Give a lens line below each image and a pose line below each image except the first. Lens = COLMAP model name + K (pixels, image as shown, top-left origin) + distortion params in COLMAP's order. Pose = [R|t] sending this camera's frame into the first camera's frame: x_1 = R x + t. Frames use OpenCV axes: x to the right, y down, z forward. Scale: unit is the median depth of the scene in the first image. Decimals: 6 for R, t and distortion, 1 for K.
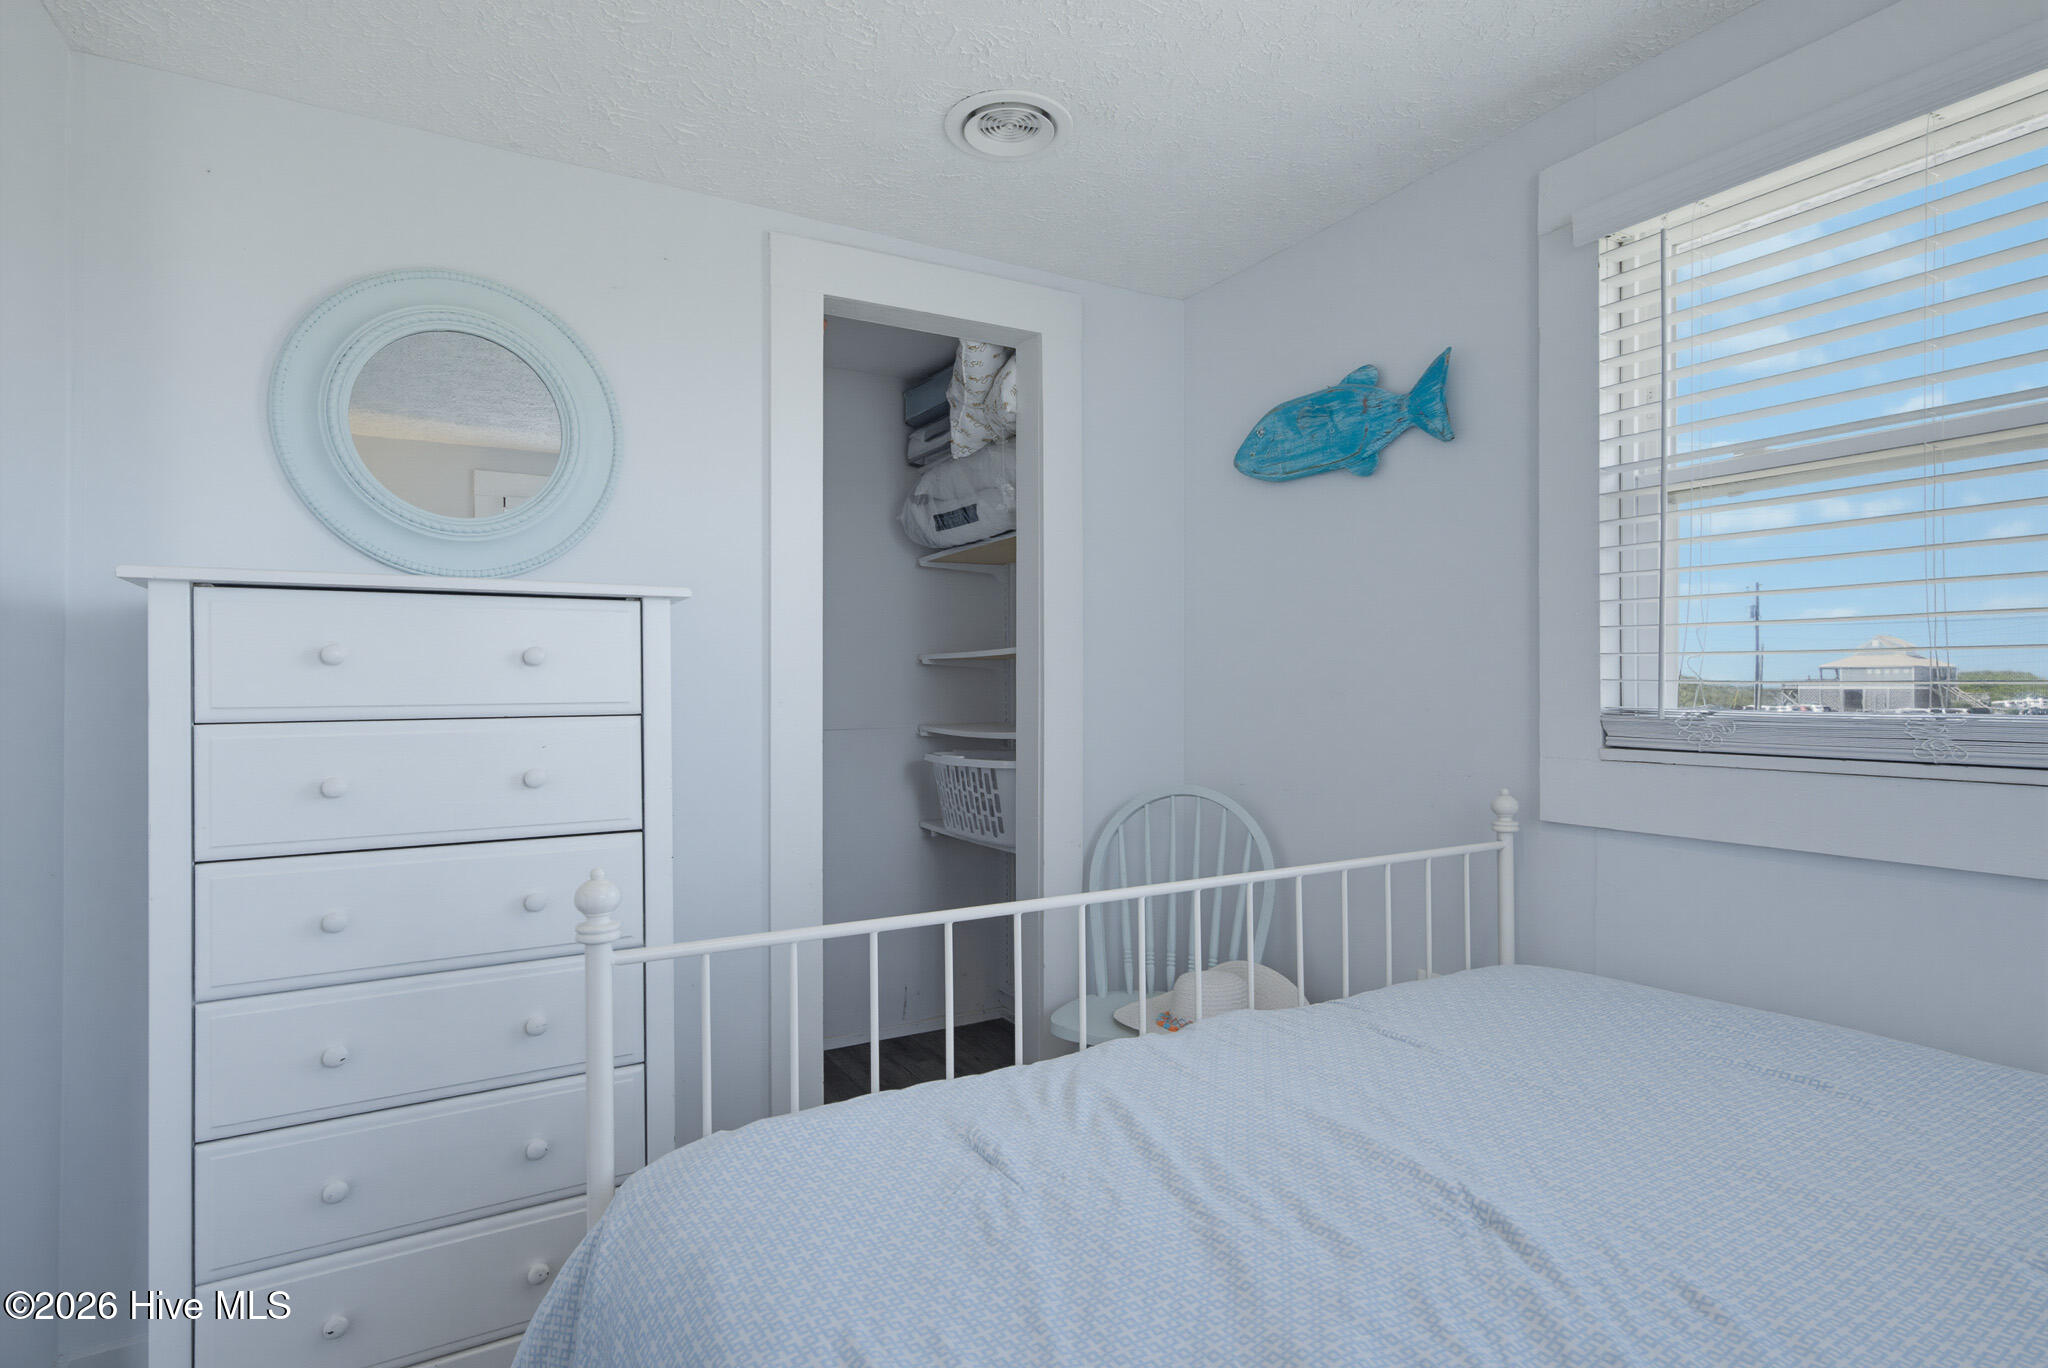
lens RADIAL K [[1046.9, 0, 1032.0], [0, 1046.9, 685.5], [0, 0, 1]] dist [0.009124, 0.000216]
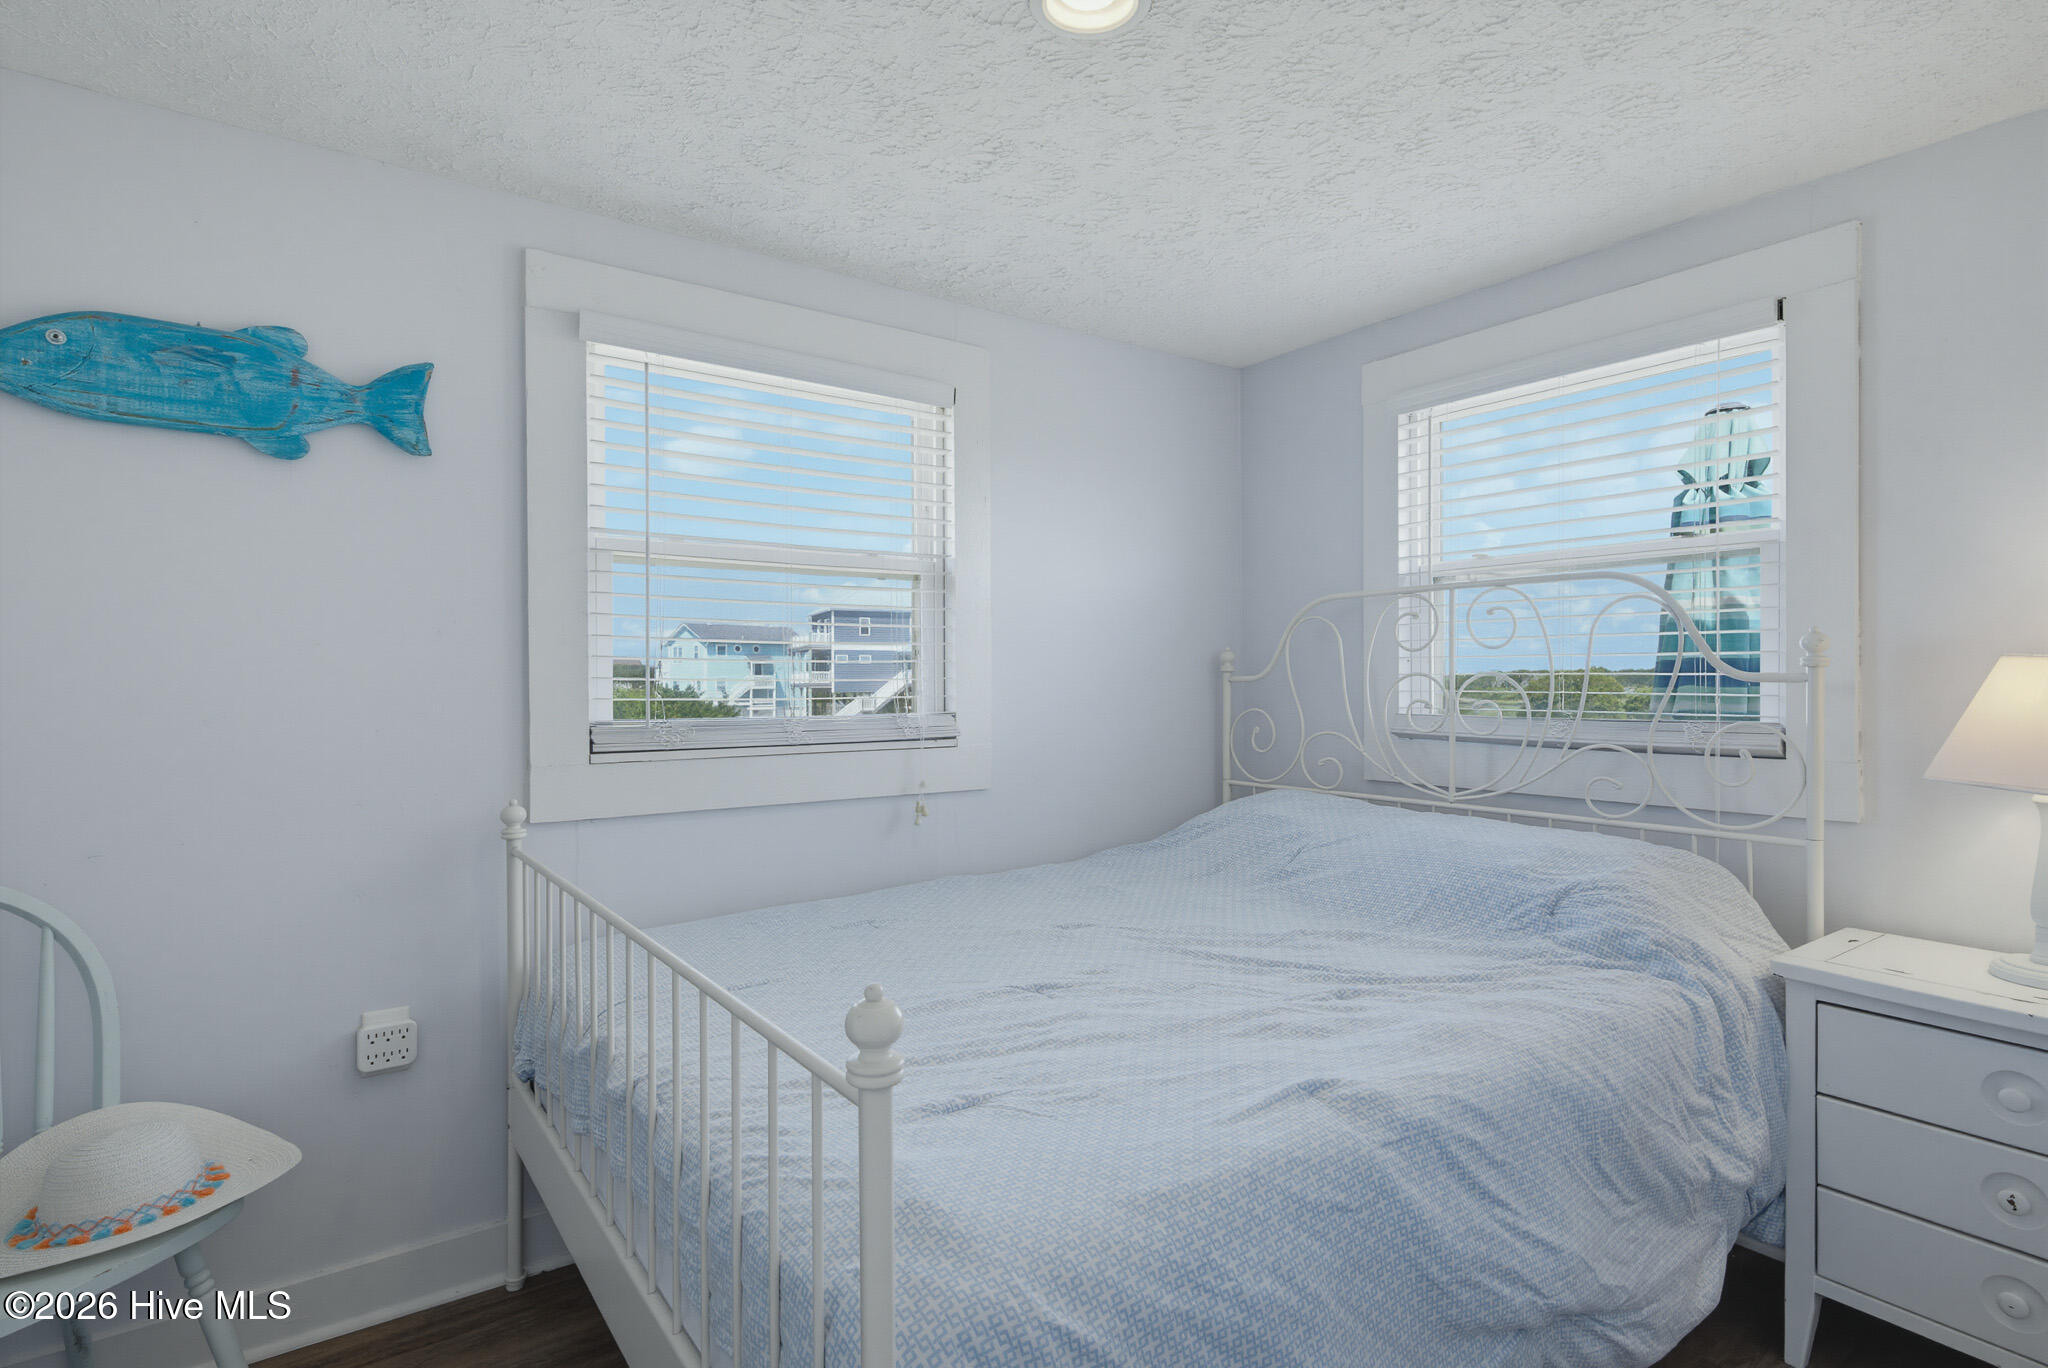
lens RADIAL K [[1046.9, 0, 1032.0], [0, 1046.9, 685.5], [0, 0, 1]] dist [0.009124, 0.000216]
pose [[-0.110376, -0.001460, 0.993889, -0.595724], [0.001222, 0.999998, 0.001604, -0.017909], [-0.993889, 0.001391, -0.110374, 0.500695]]
